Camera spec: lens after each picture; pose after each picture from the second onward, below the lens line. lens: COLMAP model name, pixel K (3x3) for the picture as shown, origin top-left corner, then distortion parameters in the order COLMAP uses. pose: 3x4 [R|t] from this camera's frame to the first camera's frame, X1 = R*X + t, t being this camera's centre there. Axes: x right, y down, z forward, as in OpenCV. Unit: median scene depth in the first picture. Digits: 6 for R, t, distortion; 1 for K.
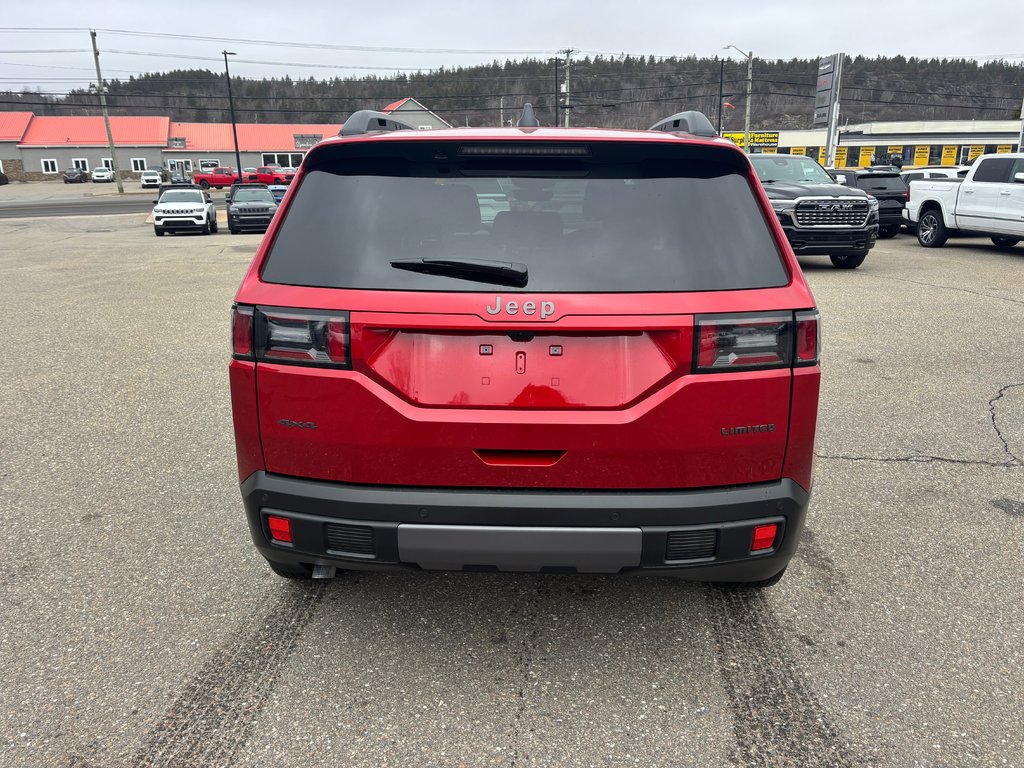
lens RADIAL K [[753.7, 0, 512.0], [0, 753.7, 384.0], [0, 0, 1]] dist [0.046645, -0.057646]
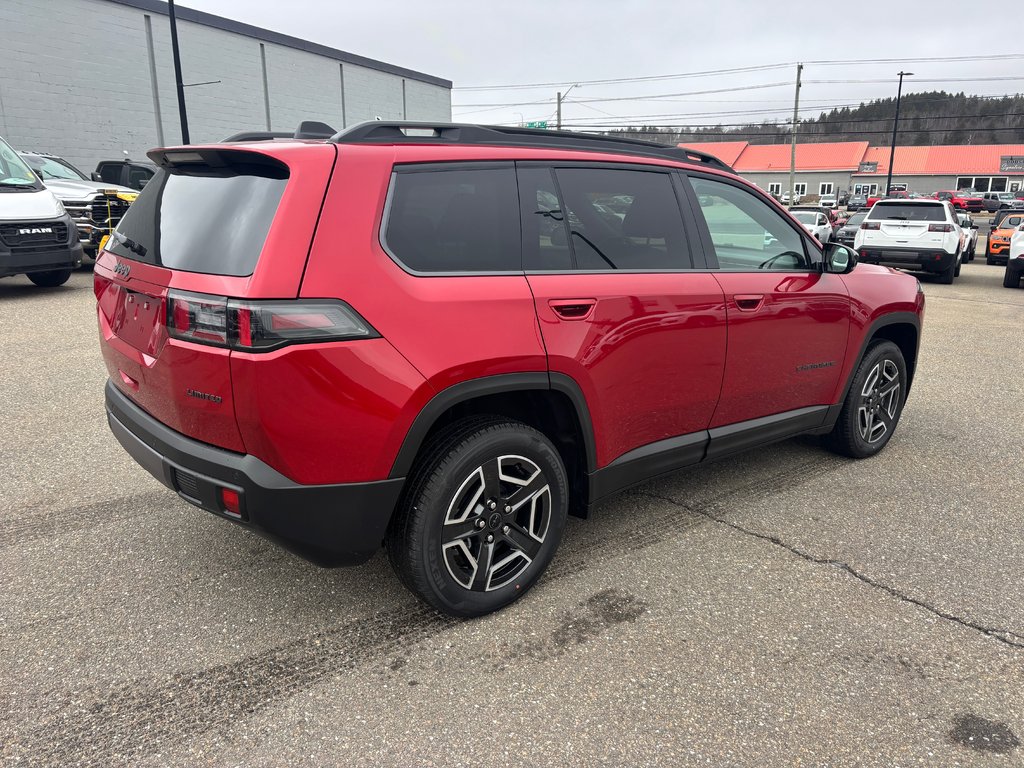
lens RADIAL K [[753.7, 0, 512.0], [0, 753.7, 384.0], [0, 0, 1]] dist [0.046645, -0.057646]
pose [[0.679972, 0.192556, -0.707503, 0.668721], [-0.213345, 0.975111, 0.060346, -0.059232], [0.701514, 0.109909, 0.704129, 0.236256]]
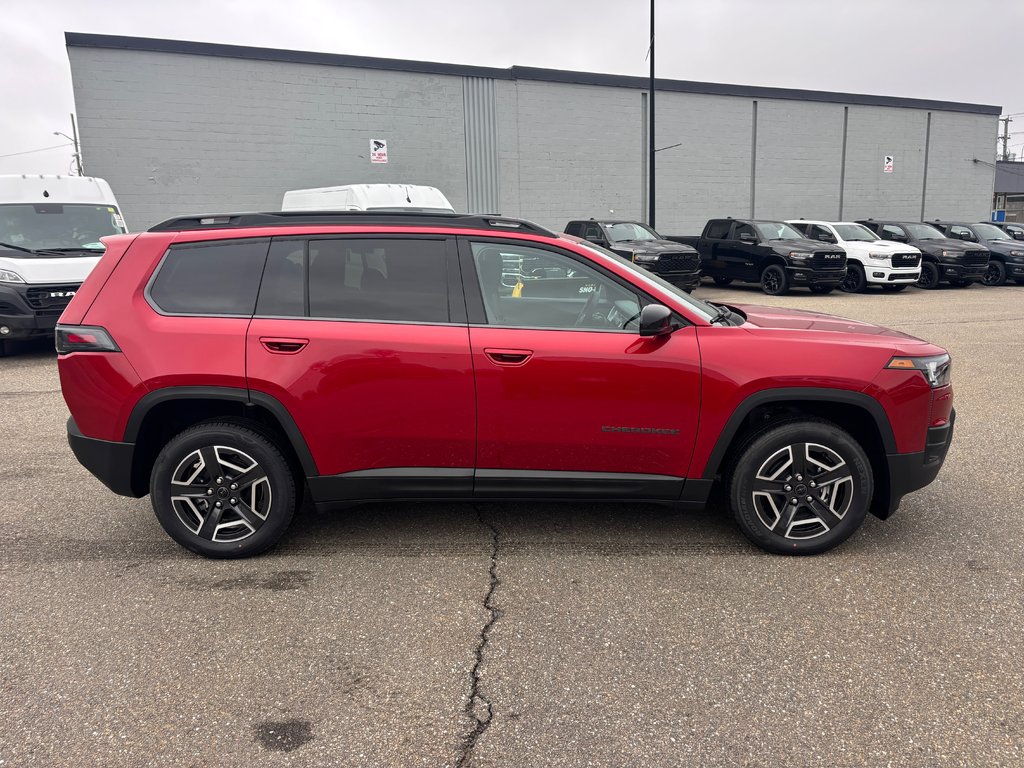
lens RADIAL K [[754.5, 0, 525.1], [0, 754.5, 389.6], [0, 0, 1]] dist [0.044937, -0.058606]
pose [[0.056942, 0.197924, -0.978562, 1.106932], [-0.254478, 0.950655, 0.177472, -0.272104], [0.965401, 0.238917, 0.104499, 0.915805]]
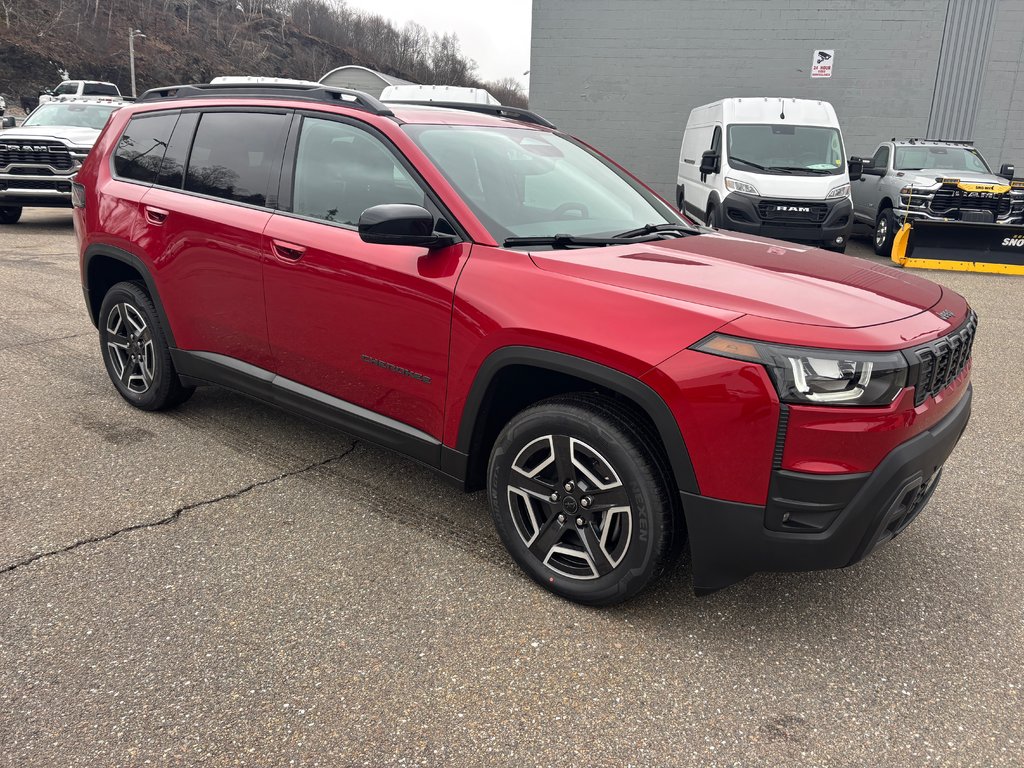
lens RADIAL K [[754.5, 0, 525.1], [0, 754.5, 389.6], [0, 0, 1]] dist [0.044937, -0.058606]
pose [[-0.557286, 0.220700, -0.800452, 0.750816], [-0.260478, 0.868895, 0.420919, -0.409087], [0.788406, 0.443073, -0.426736, 1.546982]]
